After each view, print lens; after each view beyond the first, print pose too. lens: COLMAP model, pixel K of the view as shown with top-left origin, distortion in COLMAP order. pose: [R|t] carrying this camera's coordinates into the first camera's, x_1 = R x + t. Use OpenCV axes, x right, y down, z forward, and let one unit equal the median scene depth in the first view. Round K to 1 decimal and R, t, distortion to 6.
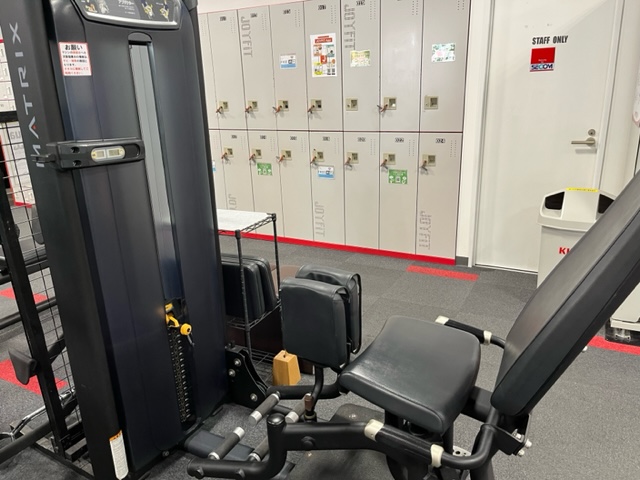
lens RADIAL K [[478.1, 0, 320.0], [0, 478.1, 240.0], [0, 0, 1]] dist [0.054803, -0.087892]
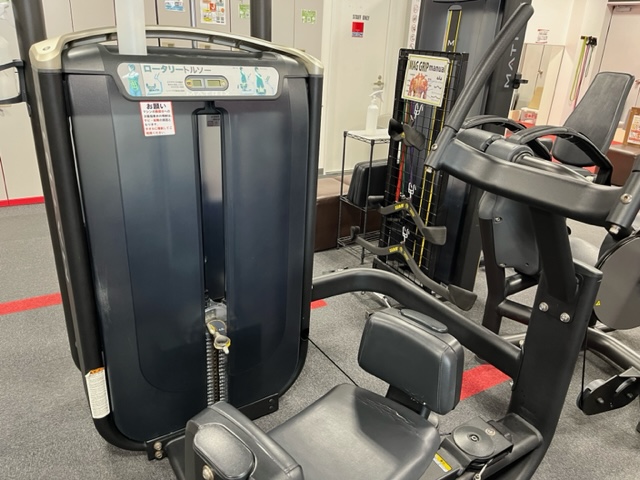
lens RADIAL K [[478.1, 0, 320.0], [0, 478.1, 240.0], [0, 0, 1]] dist [0.054803, -0.087892]
pose [[0.519625, -0.265355, 0.812143, -1.064857], [0.192521, 0.962467, 0.191292, -0.035031], [-0.832422, 0.056955, 0.551208, 0.267828]]
